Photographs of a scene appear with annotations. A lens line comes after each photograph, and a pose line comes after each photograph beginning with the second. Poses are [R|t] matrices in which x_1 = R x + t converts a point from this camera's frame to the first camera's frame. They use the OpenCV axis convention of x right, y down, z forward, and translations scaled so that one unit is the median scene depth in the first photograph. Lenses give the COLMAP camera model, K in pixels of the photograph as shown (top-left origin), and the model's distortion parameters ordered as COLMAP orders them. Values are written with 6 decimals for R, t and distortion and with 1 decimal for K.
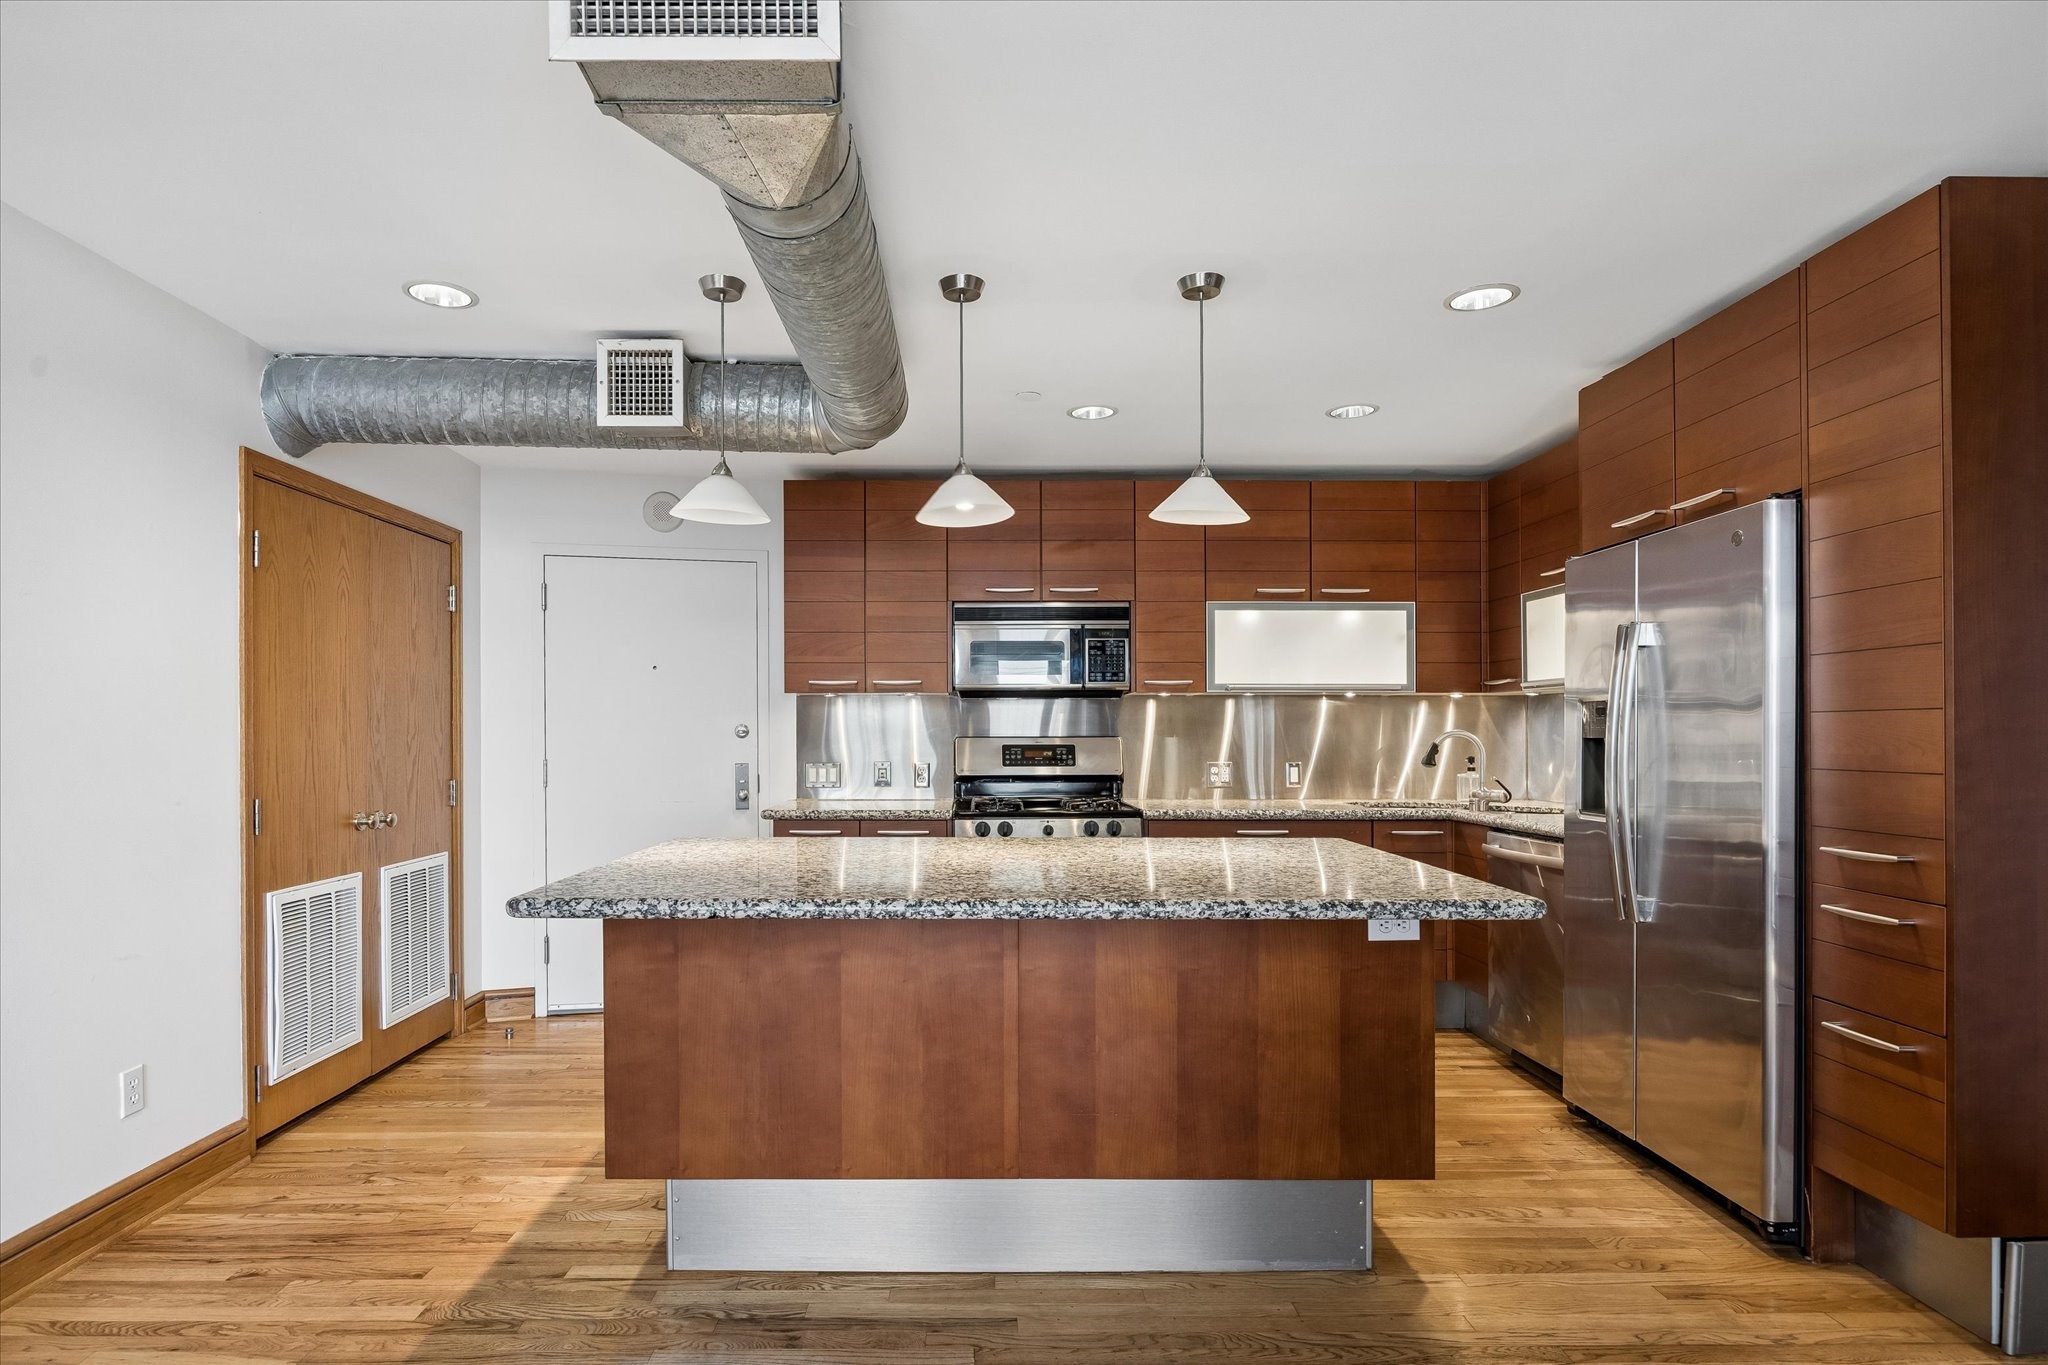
lens RADIAL K [[1085.4, 0, 982.1], [0, 1085.4, 737.3], [0, 0, 1]] dist [-0.008851, -0.000659]
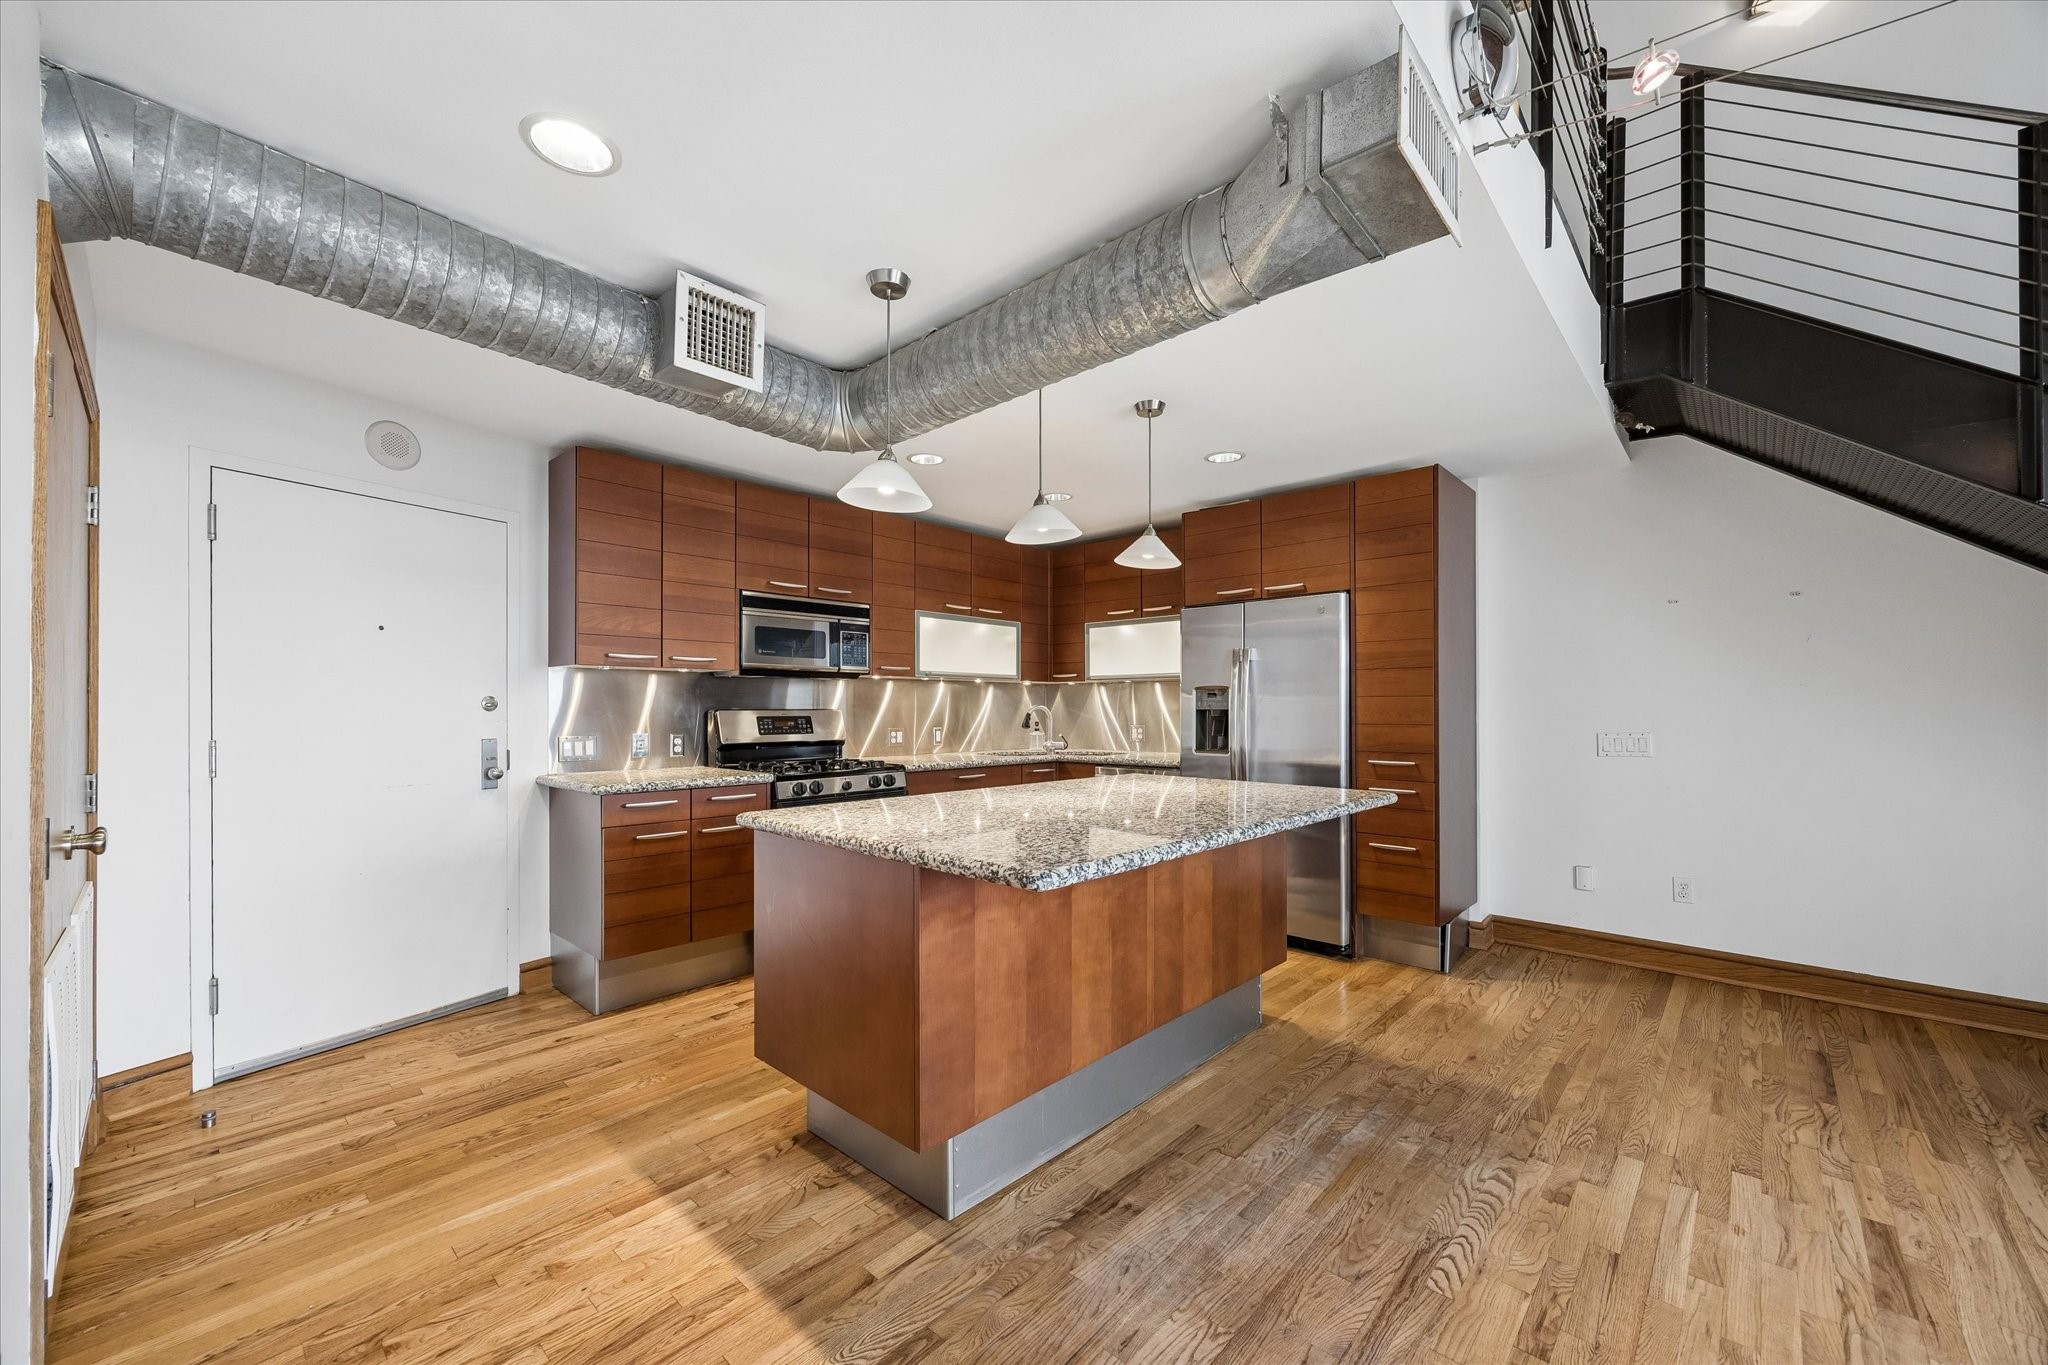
lens RADIAL K [[787.7, 0, 1025.3], [0, 787.7, 705.9], [0, 0, 1]] dist [-0.001045, -0.000455]
pose [[0.685755, 0.001463, 0.727831, -0.617392], [0.002812, 0.999985, -0.004659, 0.000133], [-0.727827, 0.005242, 0.685741, 0.330358]]
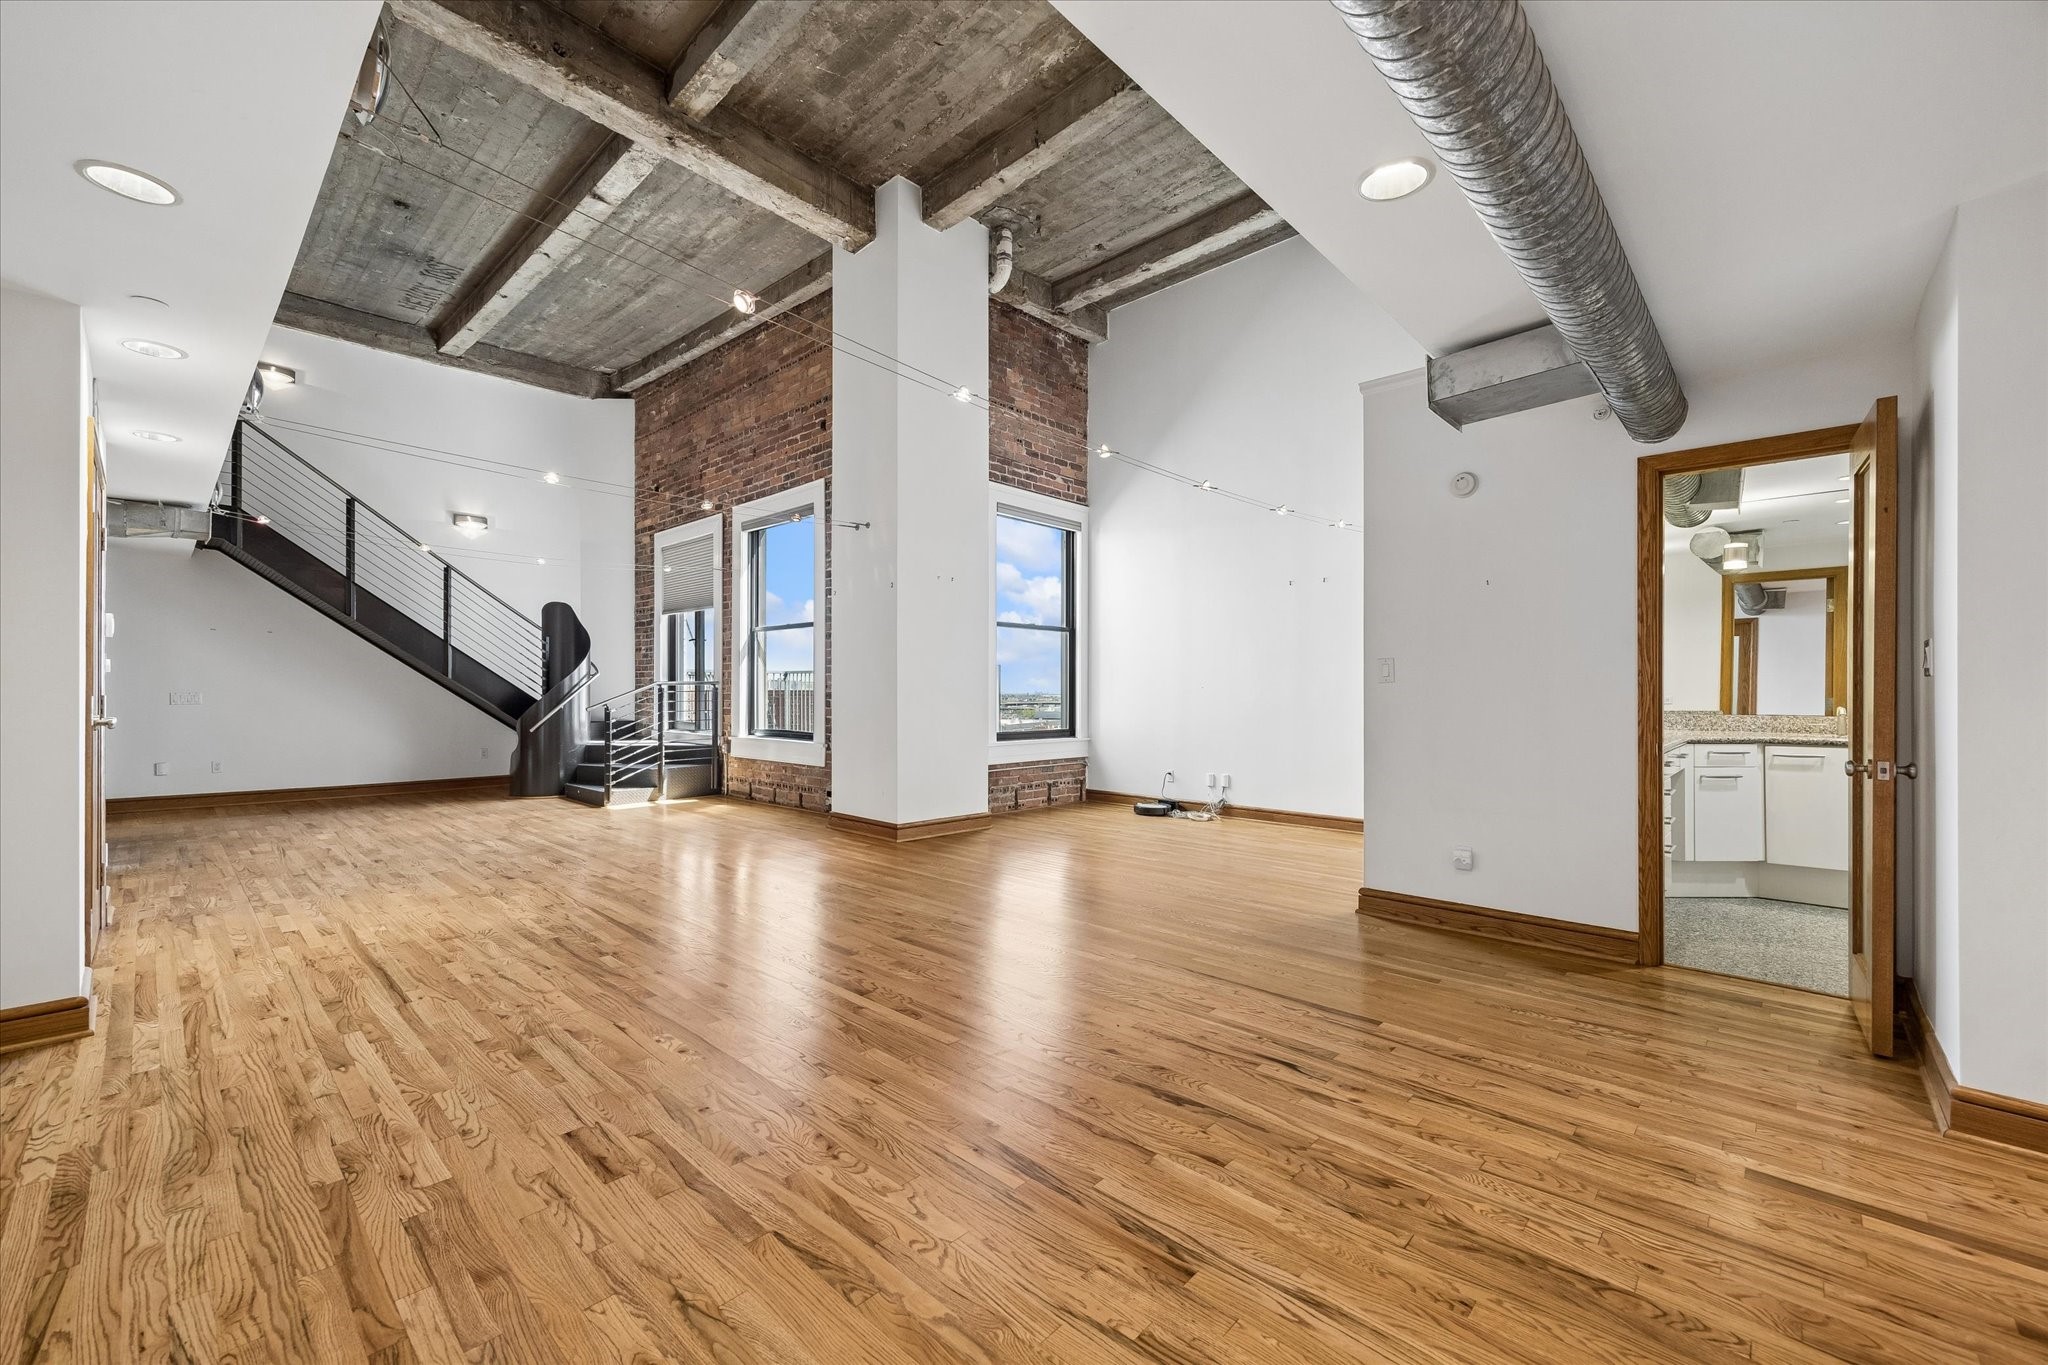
lens RADIAL K [[824.7, 0, 1029.2], [0, 824.7, 690.3], [0, 0, 1]] dist [0.005567, -0.002158]
pose [[-0.726038, 0.002981, 0.687648, -2.690529], [0.001976, 0.999996, -0.002248, 0.038276], [-0.687652, -0.000273, -0.726040, 0.550045]]
